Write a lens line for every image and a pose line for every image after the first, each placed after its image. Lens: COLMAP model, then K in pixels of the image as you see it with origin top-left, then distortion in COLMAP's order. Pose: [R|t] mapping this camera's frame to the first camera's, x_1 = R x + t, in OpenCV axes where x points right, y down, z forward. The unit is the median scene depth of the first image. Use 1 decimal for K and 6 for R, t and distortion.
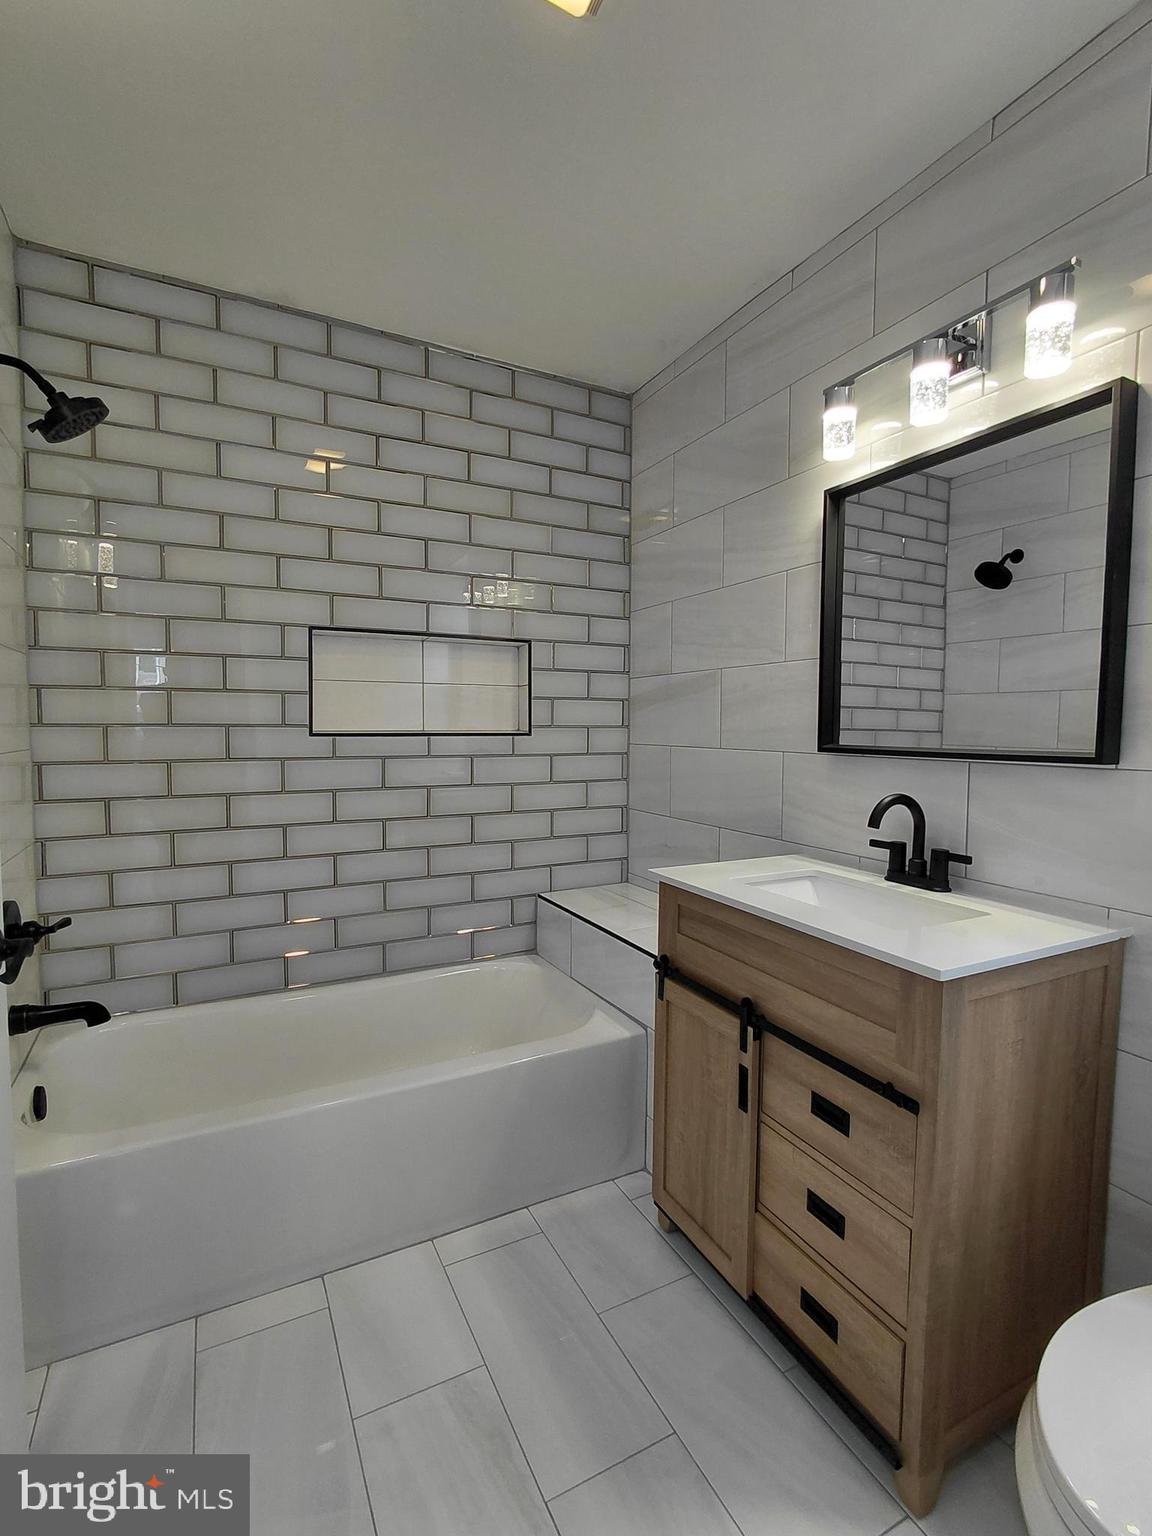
lens RADIAL K [[703.0, 0, 580.2], [0, 703.0, 764.8], [0, 0, 1]] dist [-0.008356, 0.002137]
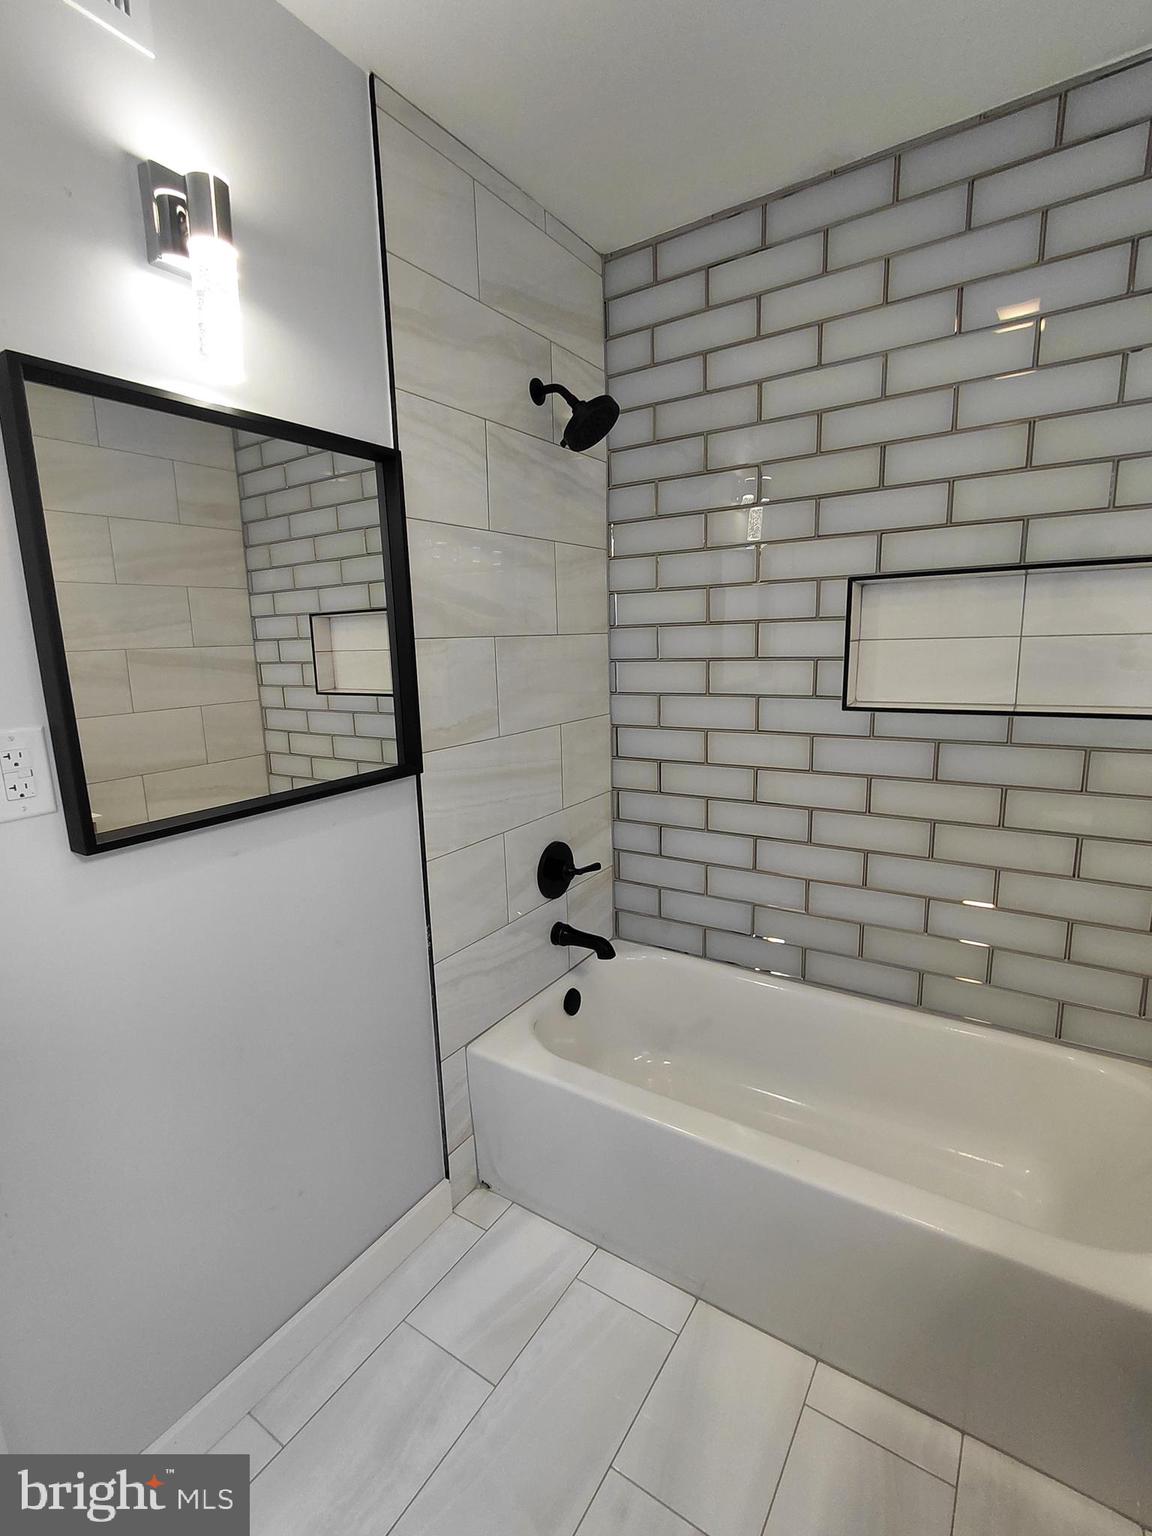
lens RADIAL K [[703.0, 0, 576.3], [0, 703.0, 770.0], [0, 0, 1]] dist [-0.008356, 0.002137]
pose [[0.491193, 0.137994, -0.860051, 0.228627], [-0.022960, 0.989079, 0.145584, -0.100071], [0.870748, -0.051763, 0.488997, 0.354916]]
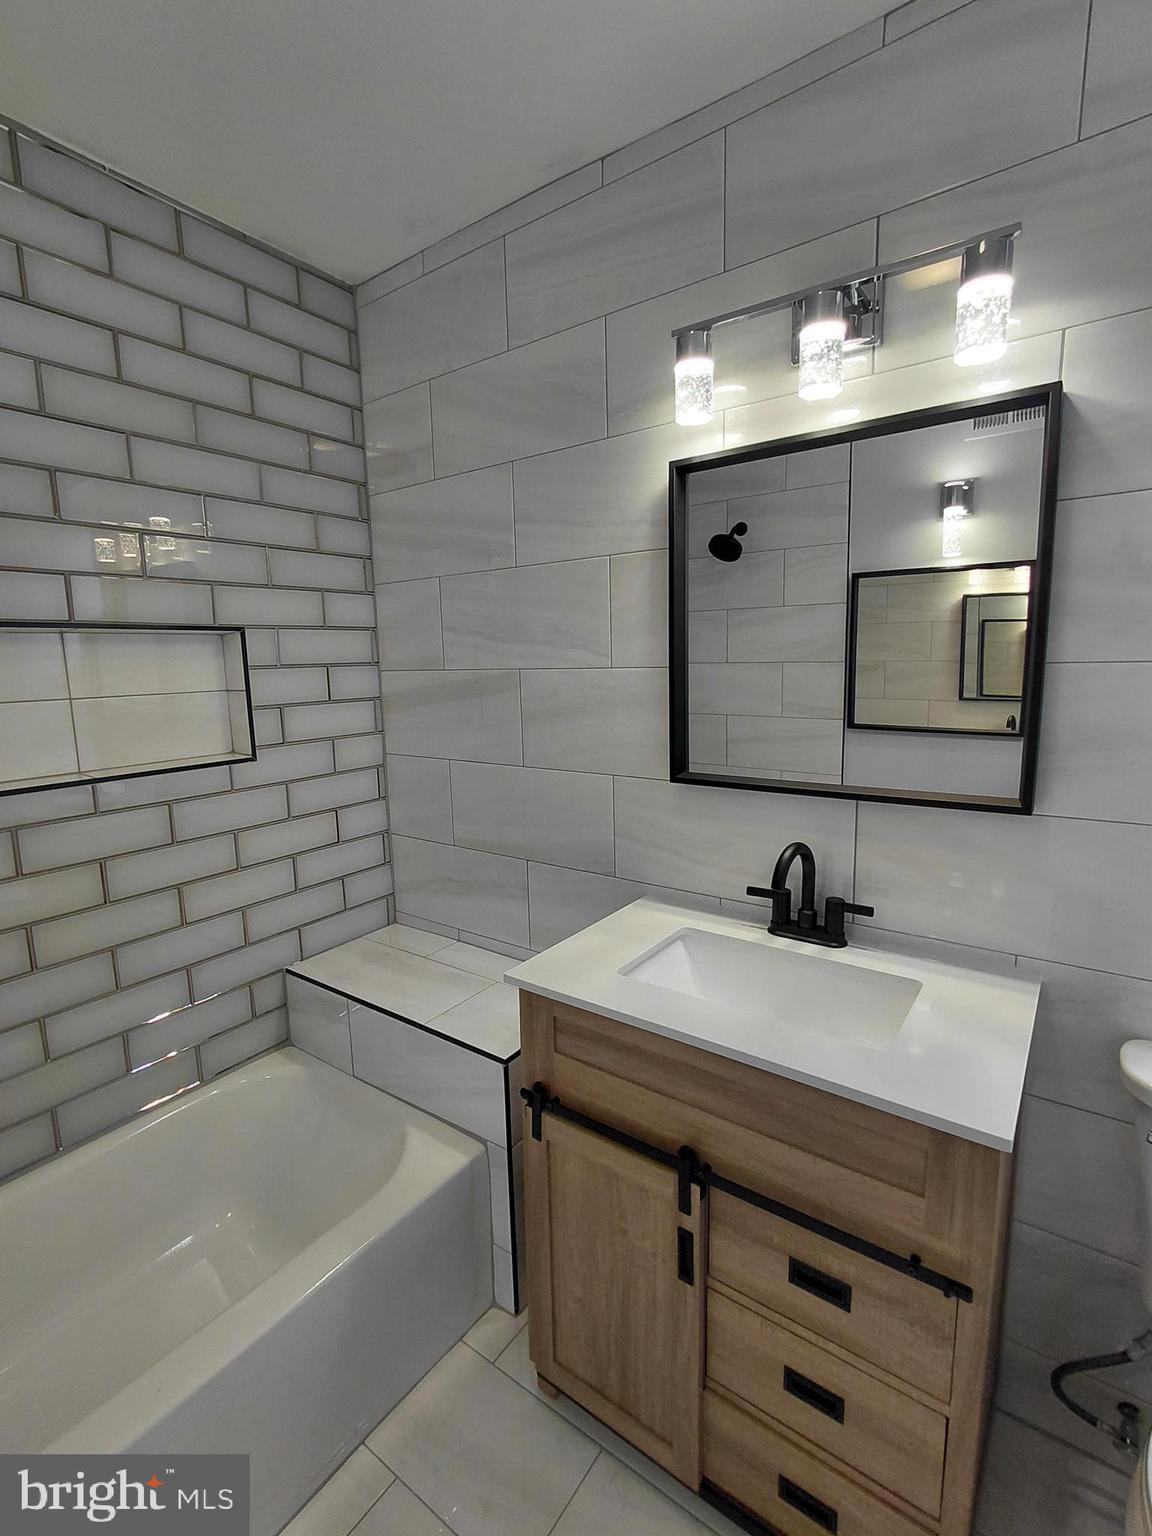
lens RADIAL K [[703.0, 0, 575.3], [0, 703.0, 762.5], [0, 0, 1]] dist [-0.008356, 0.002137]
pose [[0.894511, -0.093235, 0.437215, -0.125064], [0.054793, 0.993502, 0.099759, -0.127229], [-0.443675, -0.065279, 0.893807, 0.288177]]
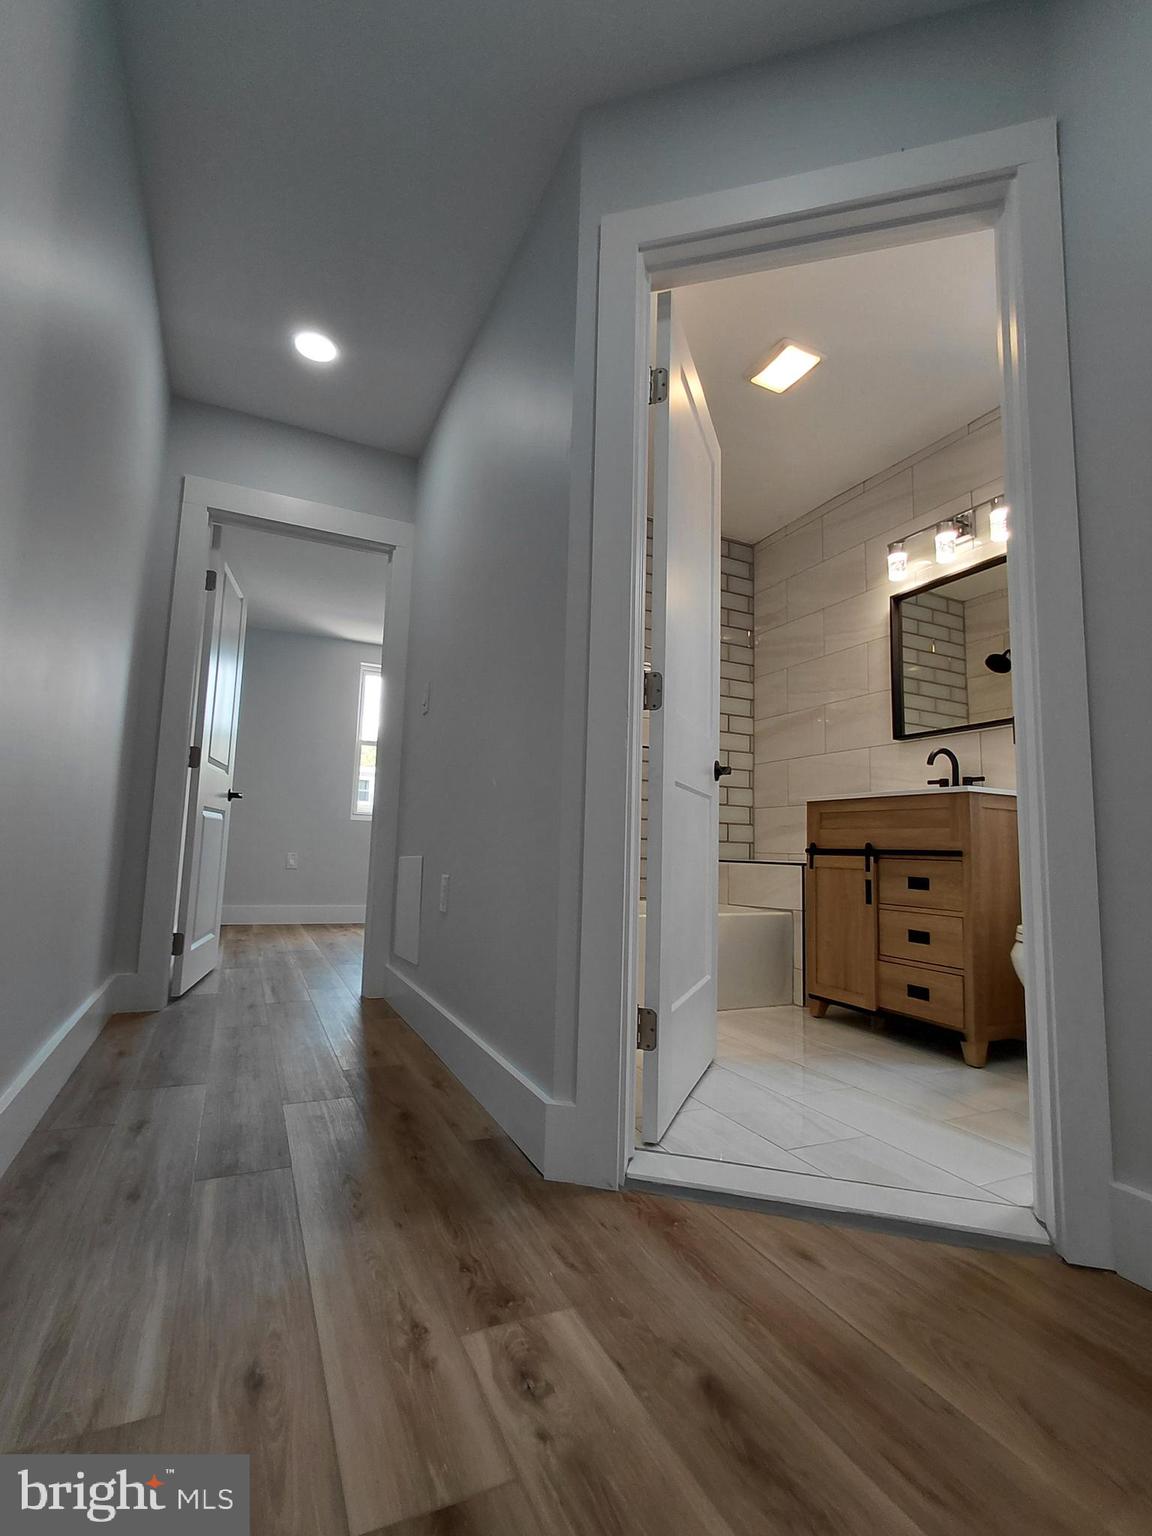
lens RADIAL K [[703.0, 0, 583.6], [0, 703.0, 769.5], [0, 0, 1]] dist [-0.008356, 0.002137]
pose [[0.999164, 0.018578, -0.036408, -0.344187], [-0.024506, 0.985169, -0.169826, 0.351728], [0.032713, 0.170576, 0.984801, -0.684911]]
